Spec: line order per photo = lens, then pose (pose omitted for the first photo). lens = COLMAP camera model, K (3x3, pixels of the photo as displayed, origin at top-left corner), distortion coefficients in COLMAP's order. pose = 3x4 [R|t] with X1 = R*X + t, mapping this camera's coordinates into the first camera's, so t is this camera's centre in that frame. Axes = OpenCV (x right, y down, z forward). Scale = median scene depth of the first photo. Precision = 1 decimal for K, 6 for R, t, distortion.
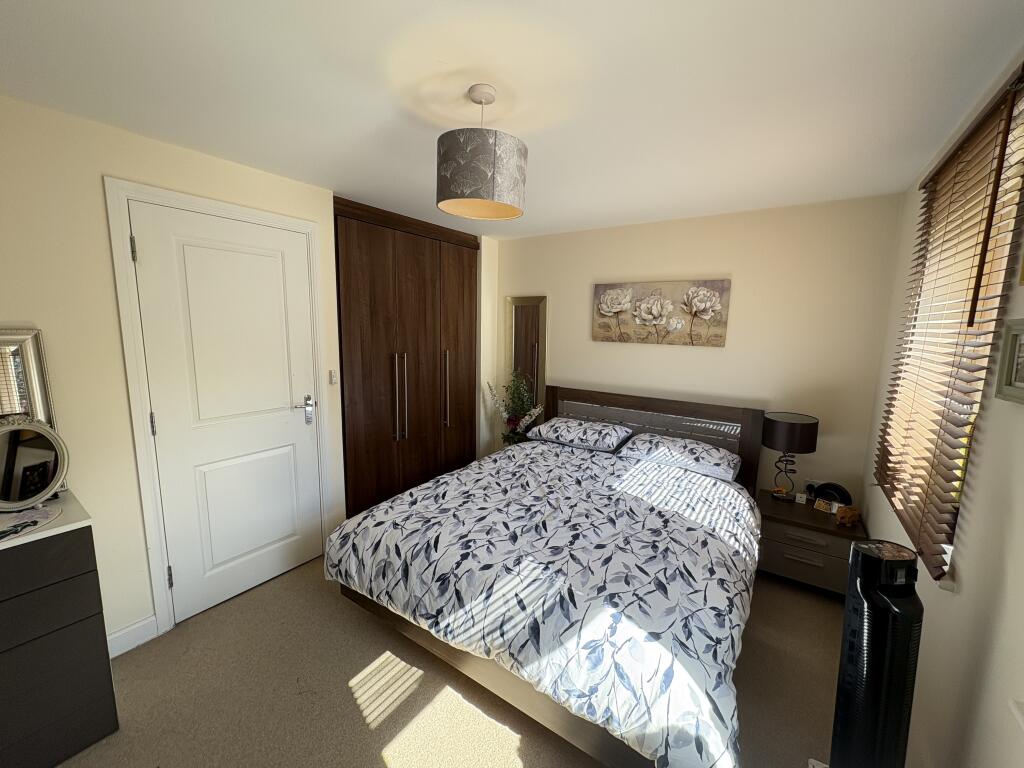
lens RADIAL K [[408.0, 0, 513.4], [0, 408.0, 382.1], [0, 0, 1]] dist [-0.002570, -0.000386]
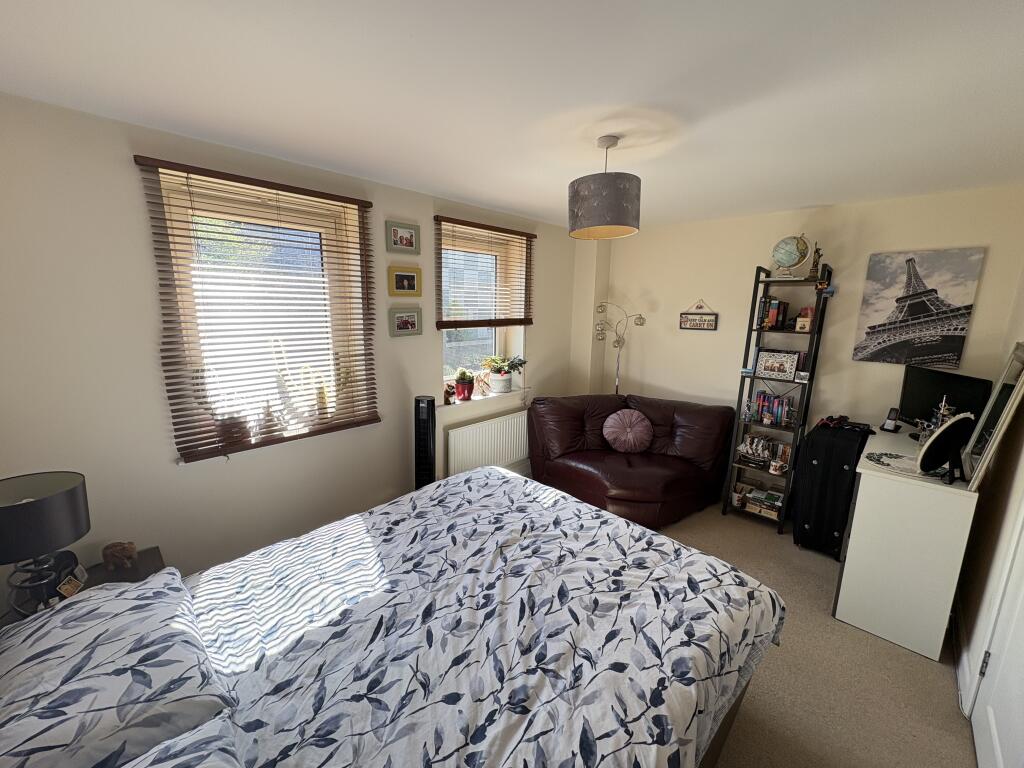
lens RADIAL K [[408.0, 0, 511.6], [0, 408.0, 382.5], [0, 0, 1]] dist [-0.002570, -0.000386]
pose [[-0.985724, -0.066761, 0.154566, -0.018813], [-0.012212, 0.943959, 0.329836, -0.262435], [-0.167925, 0.323240, -0.931299, 1.567240]]
